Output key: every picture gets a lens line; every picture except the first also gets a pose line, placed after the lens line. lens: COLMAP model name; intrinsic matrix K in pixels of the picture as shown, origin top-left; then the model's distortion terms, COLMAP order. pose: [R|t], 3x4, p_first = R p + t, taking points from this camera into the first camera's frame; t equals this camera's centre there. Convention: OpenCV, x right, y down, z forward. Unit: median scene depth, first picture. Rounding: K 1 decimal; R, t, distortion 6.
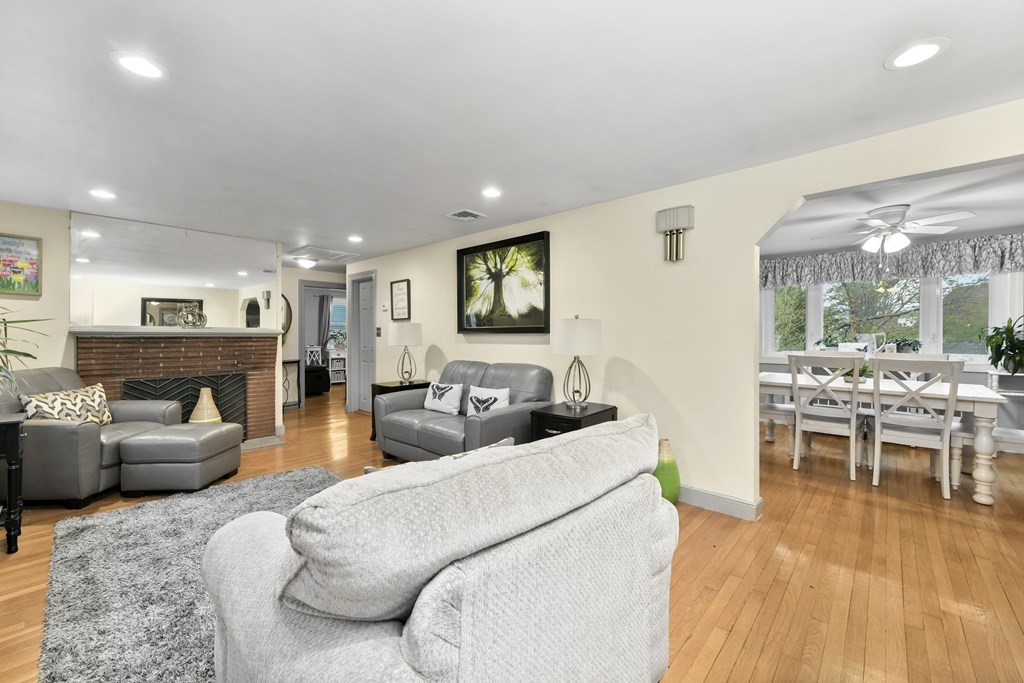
lens RADIAL K [[411.2, 0, 515.1], [0, 411.2, 338.0], [0, 0, 1]] dist [-0.000084, 0.000677]
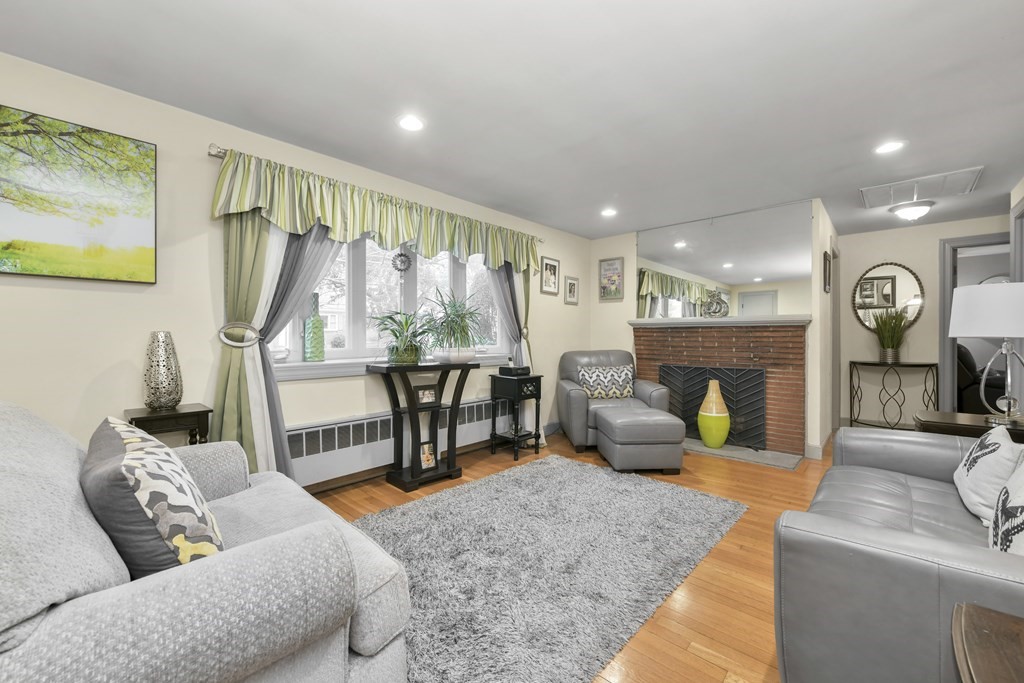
lens RADIAL K [[412.7, 0, 515.6], [0, 412.7, 333.3], [0, 0, 1]] dist [-0.002509, -0.000452]
pose [[0.001326, -0.003652, -0.999992, 0.214163], [-0.005216, 0.999980, -0.003659, 0.020478], [0.999986, 0.005221, 0.001307, 0.573949]]
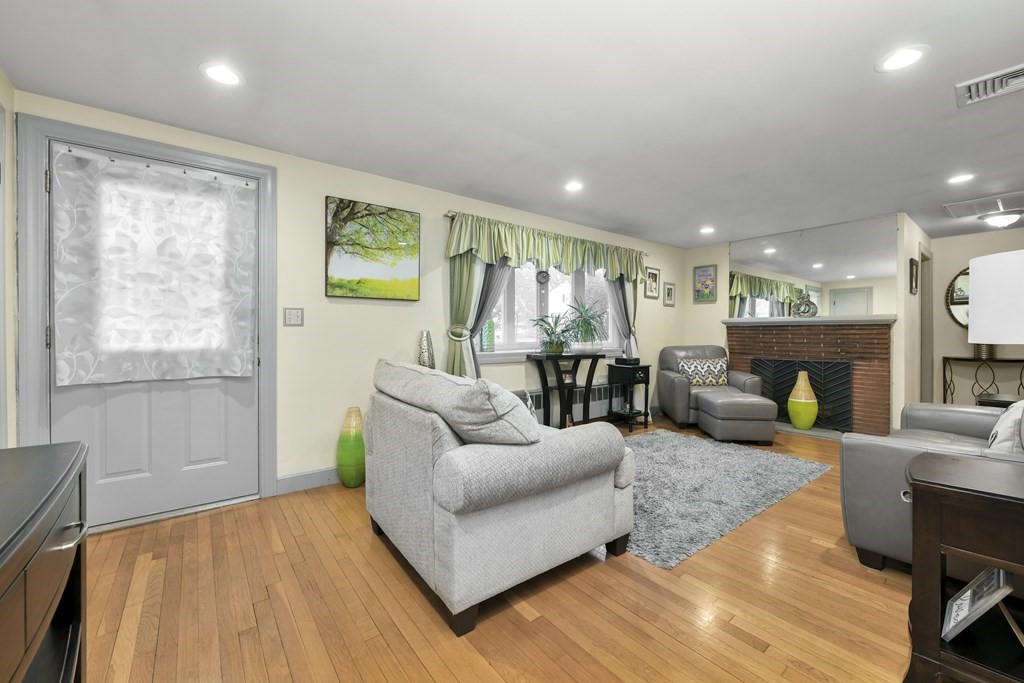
lens RADIAL K [[412.7, 0, 515.6], [0, 412.7, 333.3], [0, 0, 1]] dist [-0.002509, -0.000452]
pose [[-0.157636, 0.003289, -0.987492, 0.491645], [-0.004367, 0.999982, 0.004028, 0.019771], [0.987488, 0.004947, -0.157619, 0.438334]]
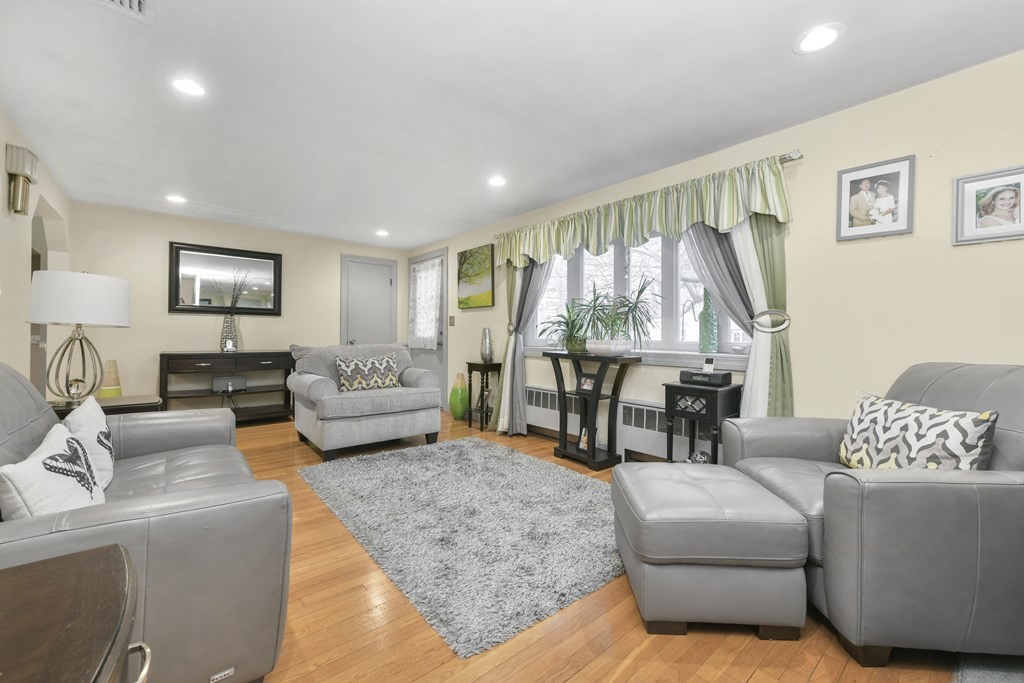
lens RADIAL K [[412.7, 0, 515.6], [0, 412.7, 333.3], [0, 0, 1]] dist [-0.002509, -0.000452]
pose [[-0.992163, -0.001539, 0.124940, -0.543863], [-0.000963, 0.999989, 0.004671, 0.029710], [-0.124946, 0.004515, -0.992153, 1.283901]]
